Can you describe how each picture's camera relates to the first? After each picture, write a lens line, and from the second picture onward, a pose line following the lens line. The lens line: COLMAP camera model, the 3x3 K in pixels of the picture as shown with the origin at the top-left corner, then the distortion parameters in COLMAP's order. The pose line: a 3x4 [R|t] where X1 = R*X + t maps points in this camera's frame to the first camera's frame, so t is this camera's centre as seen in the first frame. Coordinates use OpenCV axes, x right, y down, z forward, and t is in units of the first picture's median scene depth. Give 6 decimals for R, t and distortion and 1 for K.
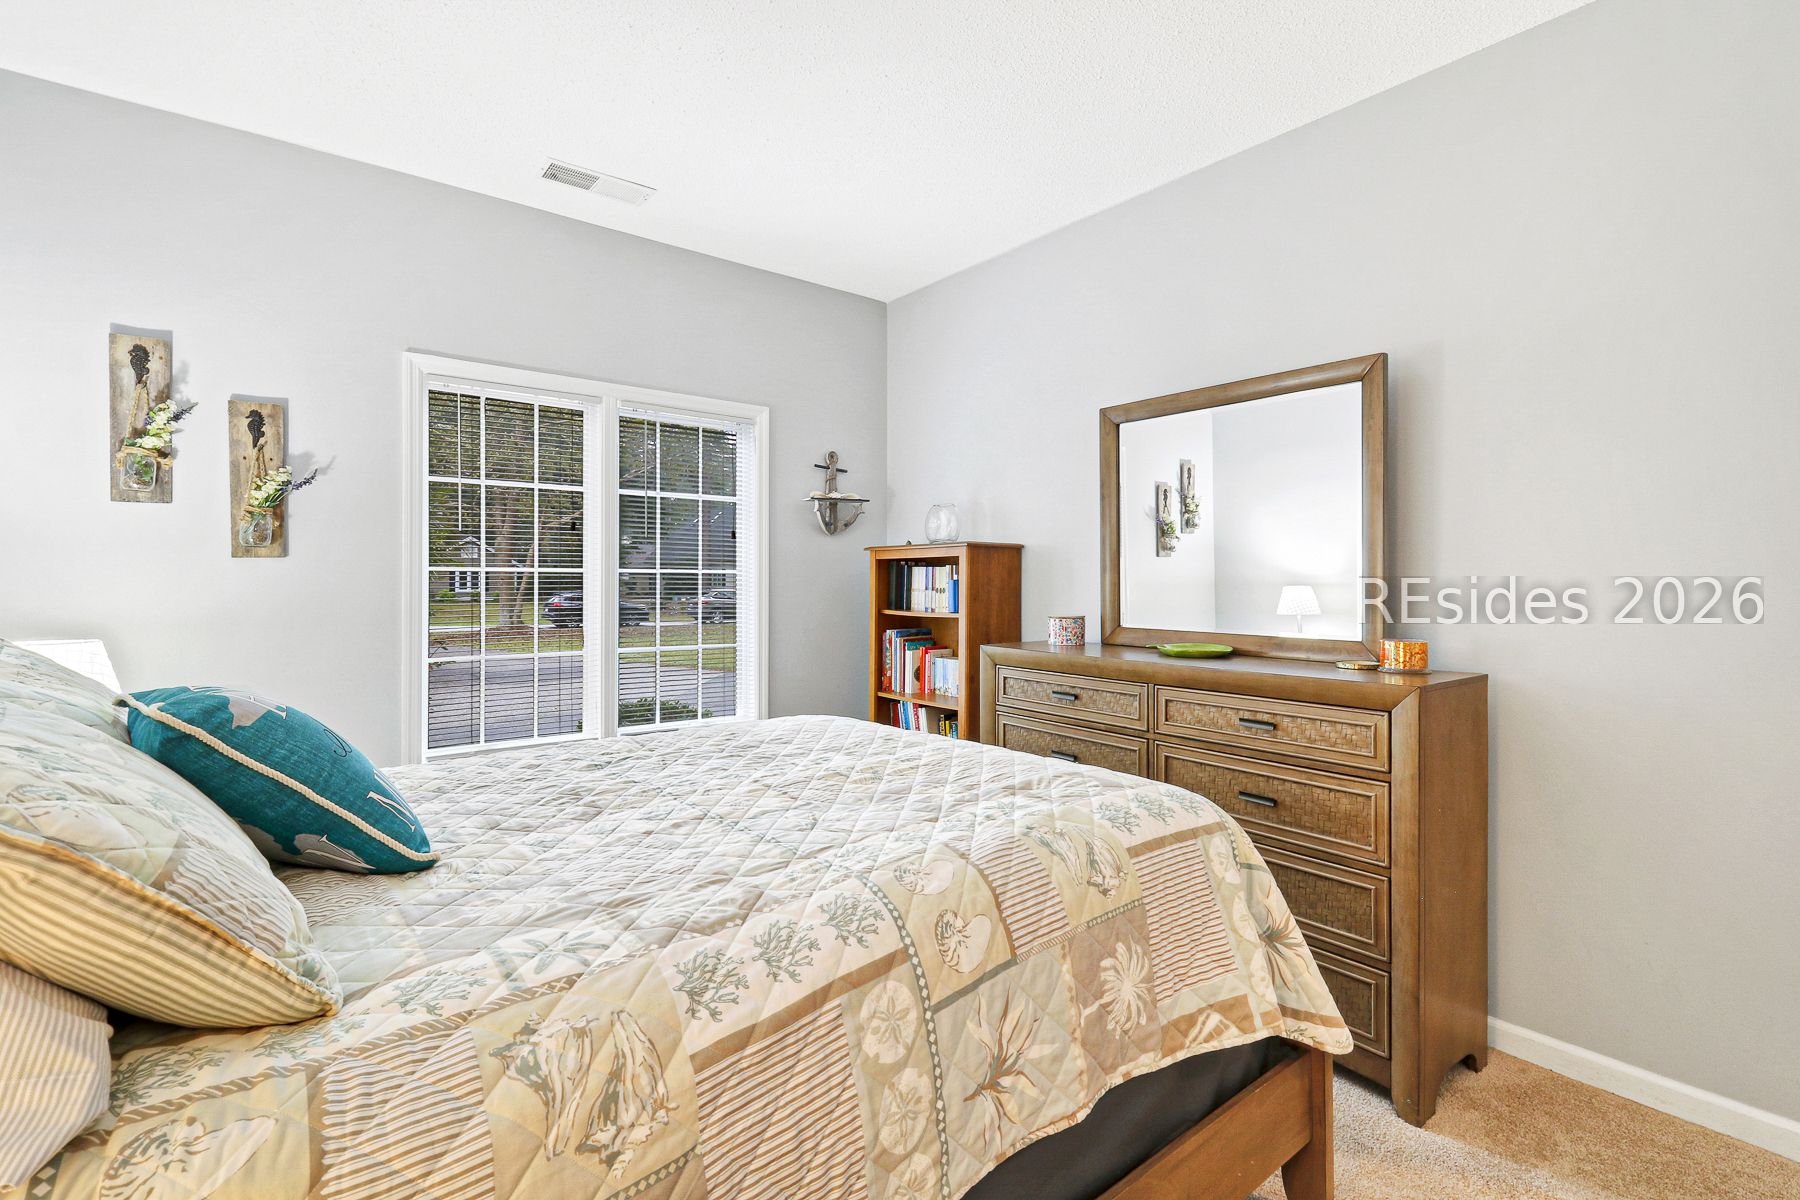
lens RADIAL K [[838.6, 0, 907.2], [0, 838.6, 596.4], [0, 0, 1]] dist [0.025668, -0.013062]
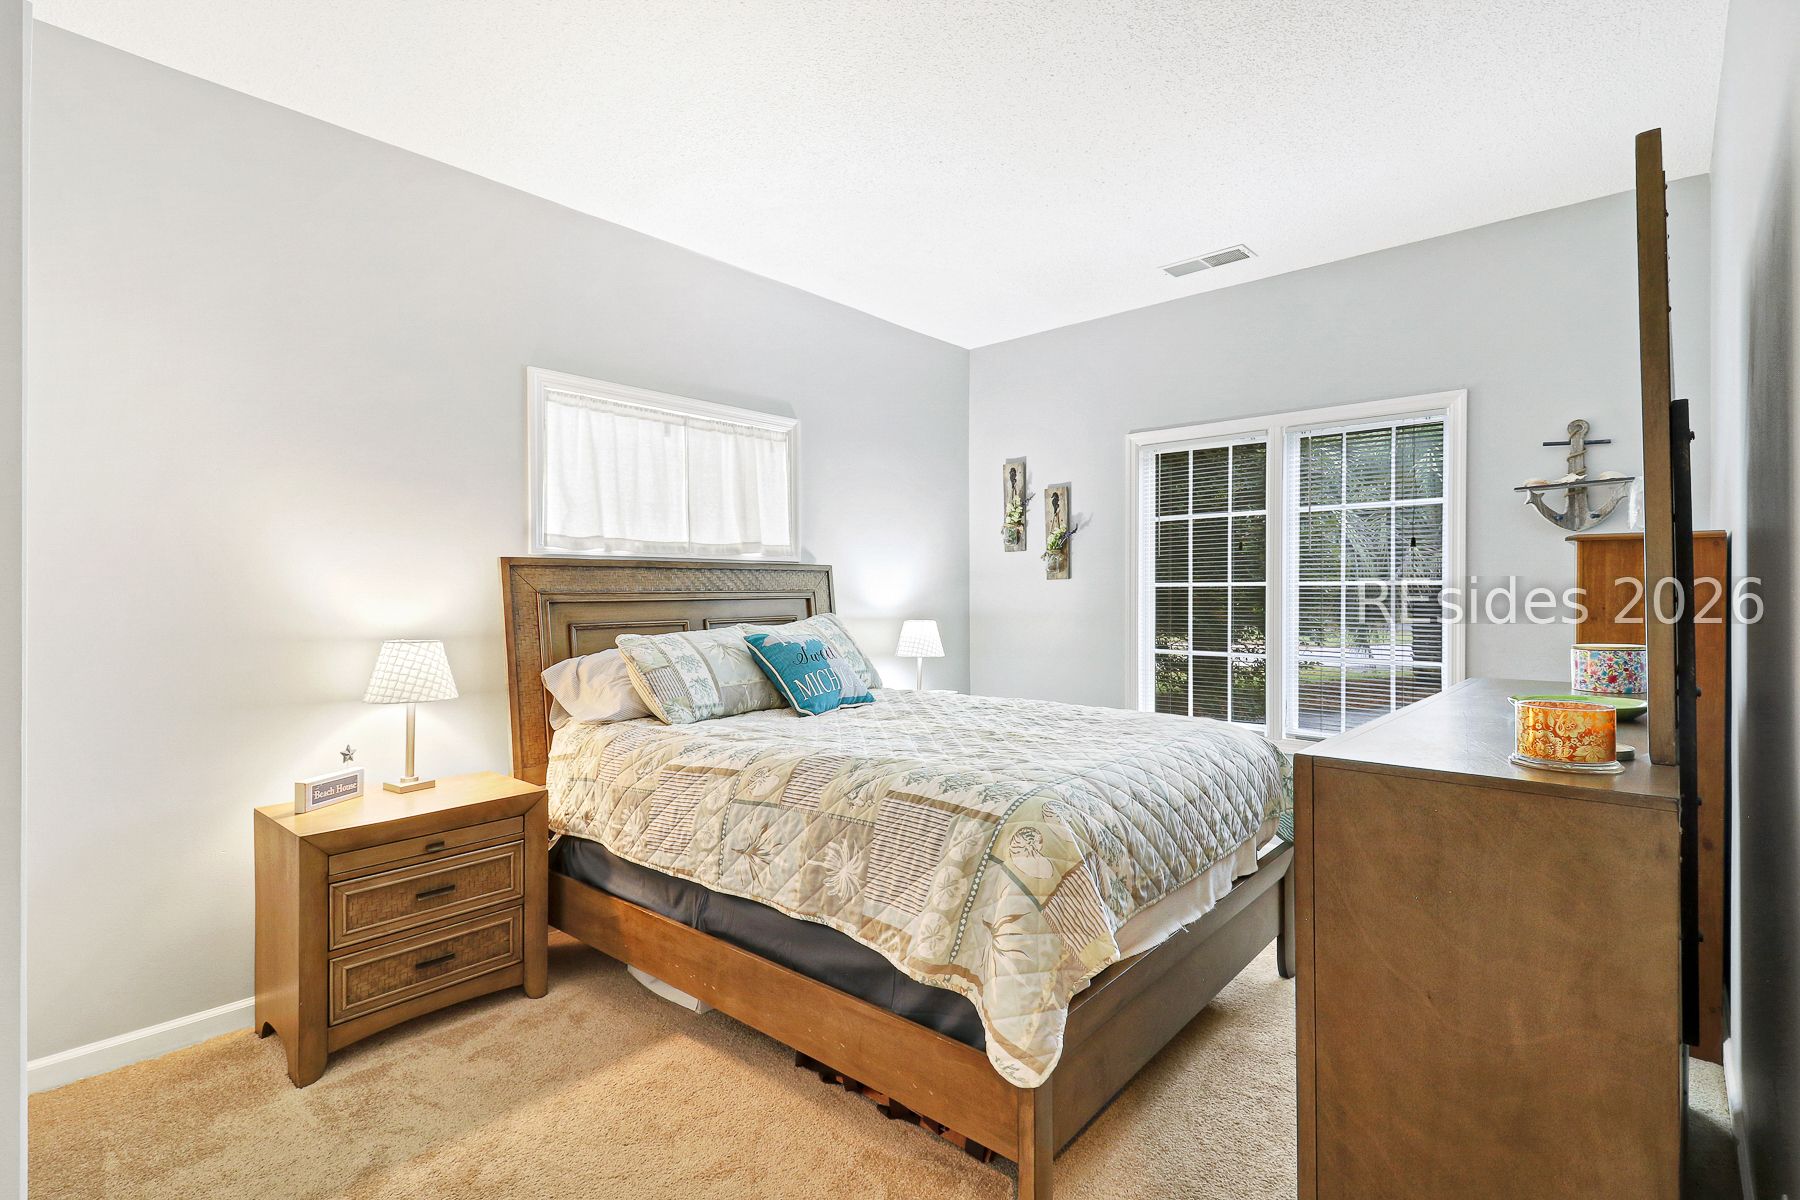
lens RADIAL K [[841.6, 0, 908.9], [0, 841.6, 608.4], [0, 0, 1]] dist [0.019175, -0.000779]
pose [[0.179324, 0.017234, -0.983639, 0.821178], [-0.016575, 0.999758, 0.014495, -0.006807], [0.983650, 0.013704, 0.179566, 0.403741]]
